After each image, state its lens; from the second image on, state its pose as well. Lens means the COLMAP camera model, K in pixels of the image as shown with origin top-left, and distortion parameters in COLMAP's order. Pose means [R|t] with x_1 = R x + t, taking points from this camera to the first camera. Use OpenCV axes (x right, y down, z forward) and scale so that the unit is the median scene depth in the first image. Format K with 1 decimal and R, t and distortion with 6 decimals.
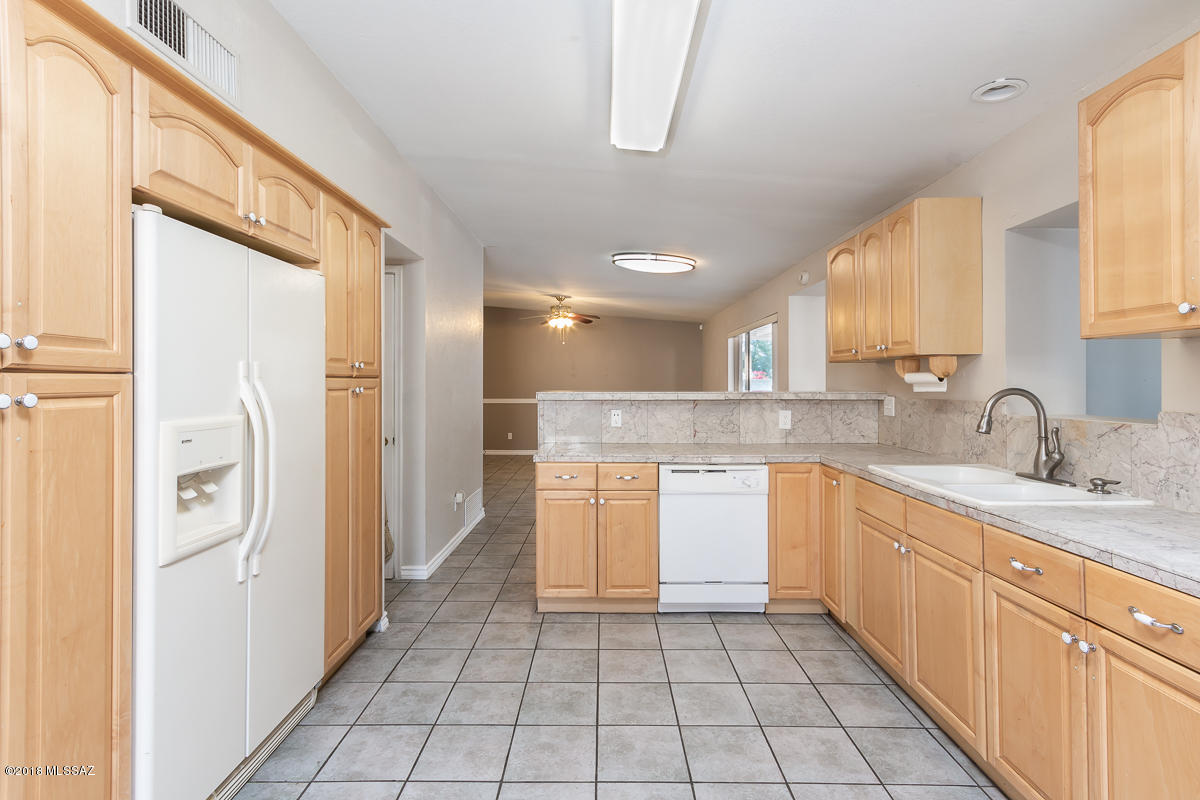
lens RADIAL K [[571.4, 0, 590.1], [0, 571.4, 382.2], [0, 0, 1]] dist [0.002092, -0.003721]
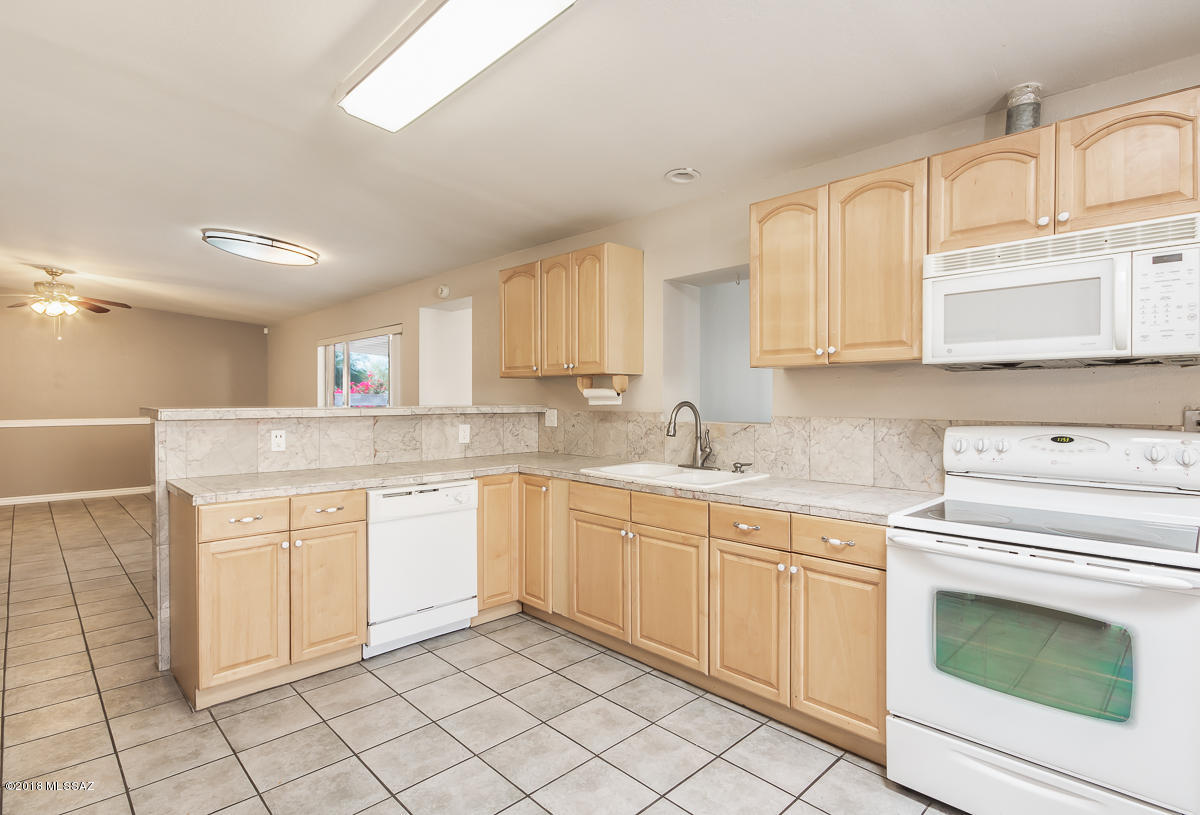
lens RADIAL K [[596.3, 0, 602.7], [0, 596.3, 408.2], [0, 0, 1]] dist [-0.021234, 0.003115]
pose [[0.696406, -0.010261, 0.717575, -0.303263], [-0.003703, 0.999833, 0.017891, 0.001746], [-0.717639, -0.015117, 0.696251, 0.127311]]
